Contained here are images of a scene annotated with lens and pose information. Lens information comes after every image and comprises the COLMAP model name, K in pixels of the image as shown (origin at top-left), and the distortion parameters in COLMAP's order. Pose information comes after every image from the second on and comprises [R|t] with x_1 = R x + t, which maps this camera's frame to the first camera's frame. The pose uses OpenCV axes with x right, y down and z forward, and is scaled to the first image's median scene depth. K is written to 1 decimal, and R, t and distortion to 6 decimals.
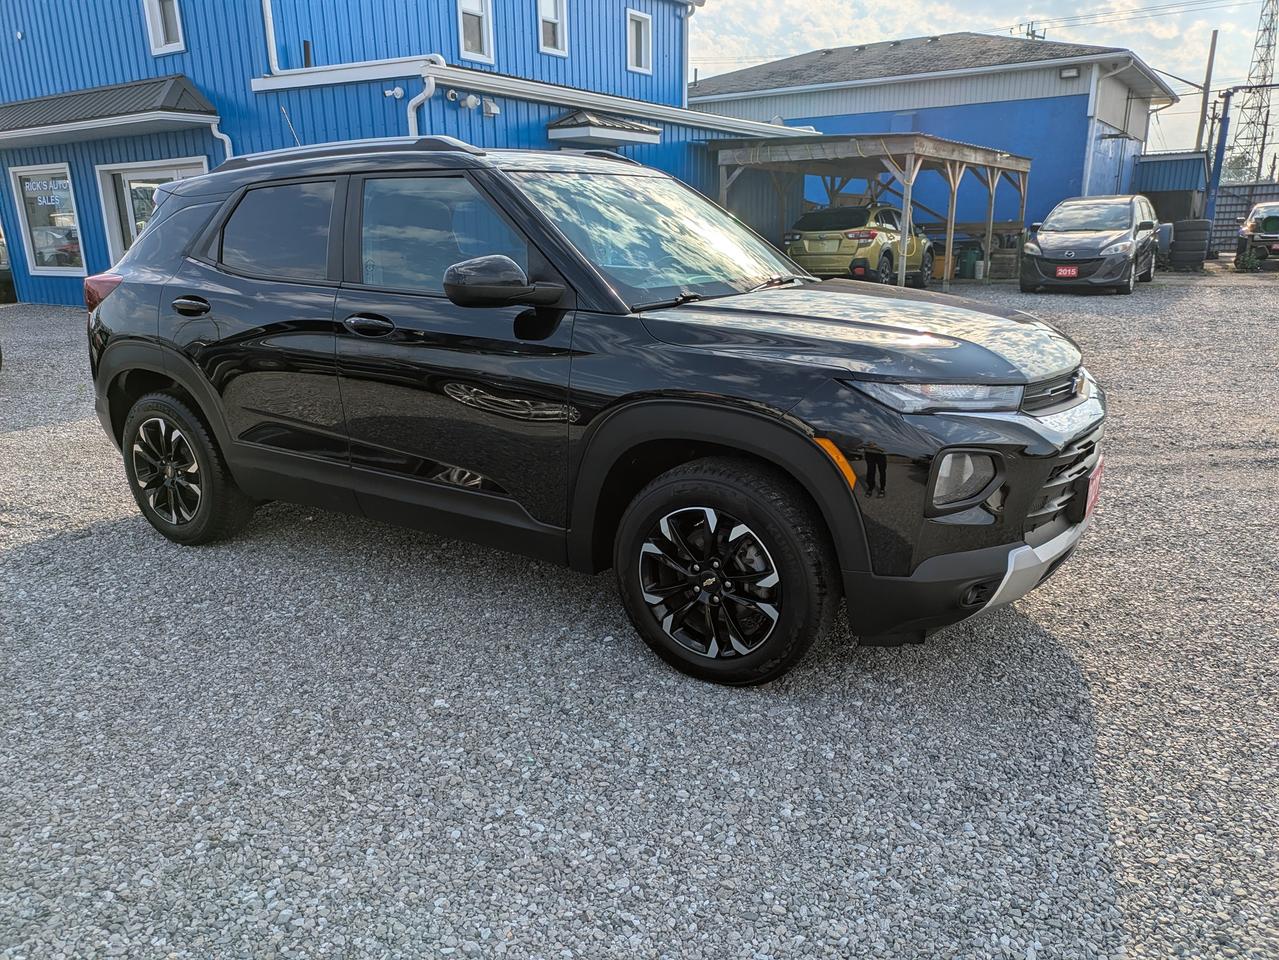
lens RADIAL K [[938.4, 0, 630.7], [0, 938.4, 491.4], [0, 0, 1]] dist [-0.008580, 0.021324]
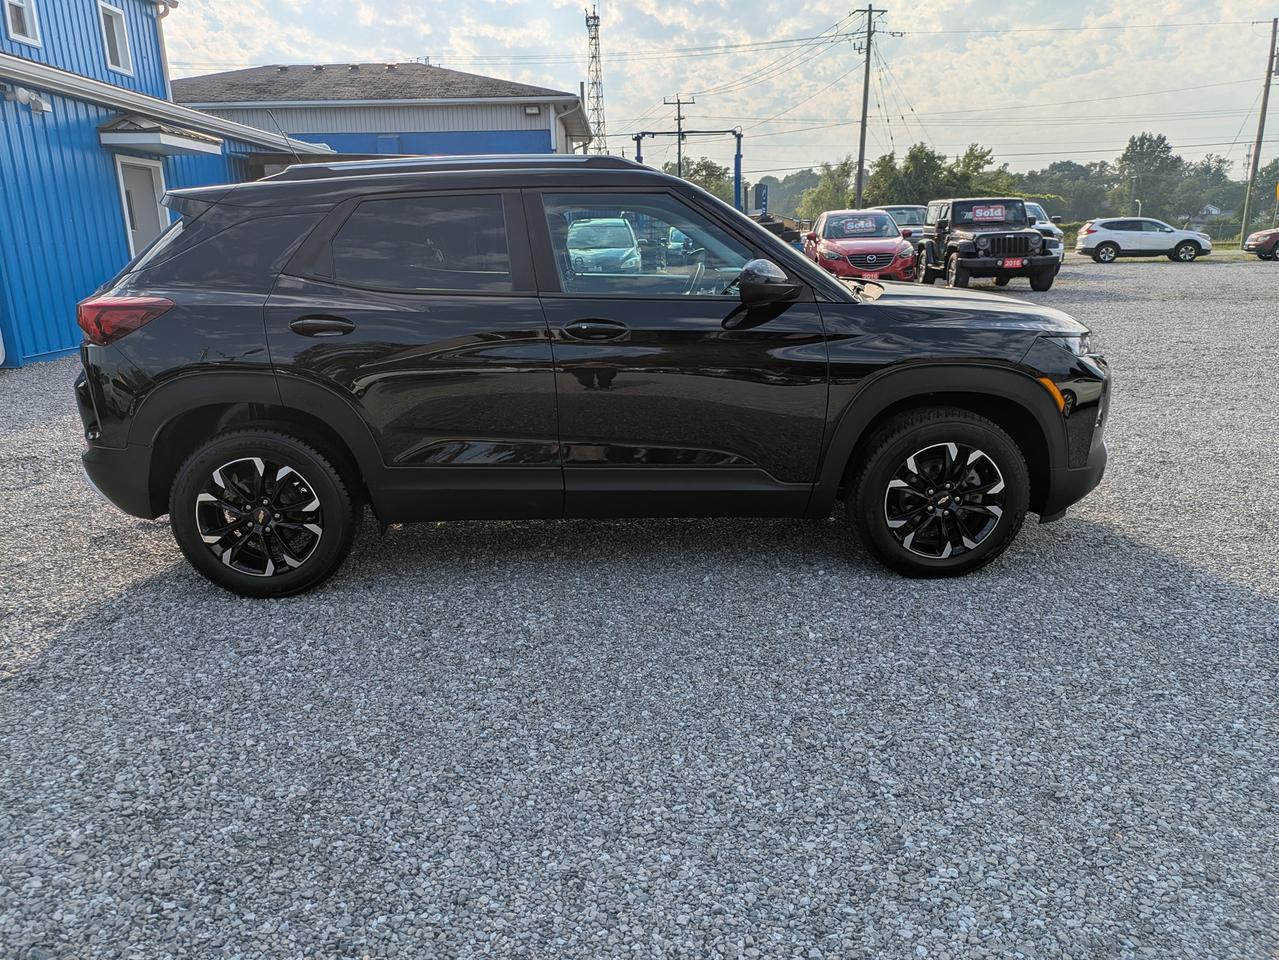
lens RADIAL K [[938.4, 0, 630.7], [0, 938.4, 475.5], [0, 0, 1]] dist [-0.008580, 0.021324]
pose [[0.827056, -0.136153, 0.545381, -1.005074], [0.155133, 0.987828, 0.011353, -0.021683], [-0.540288, 0.075217, 0.838111, 0.124925]]
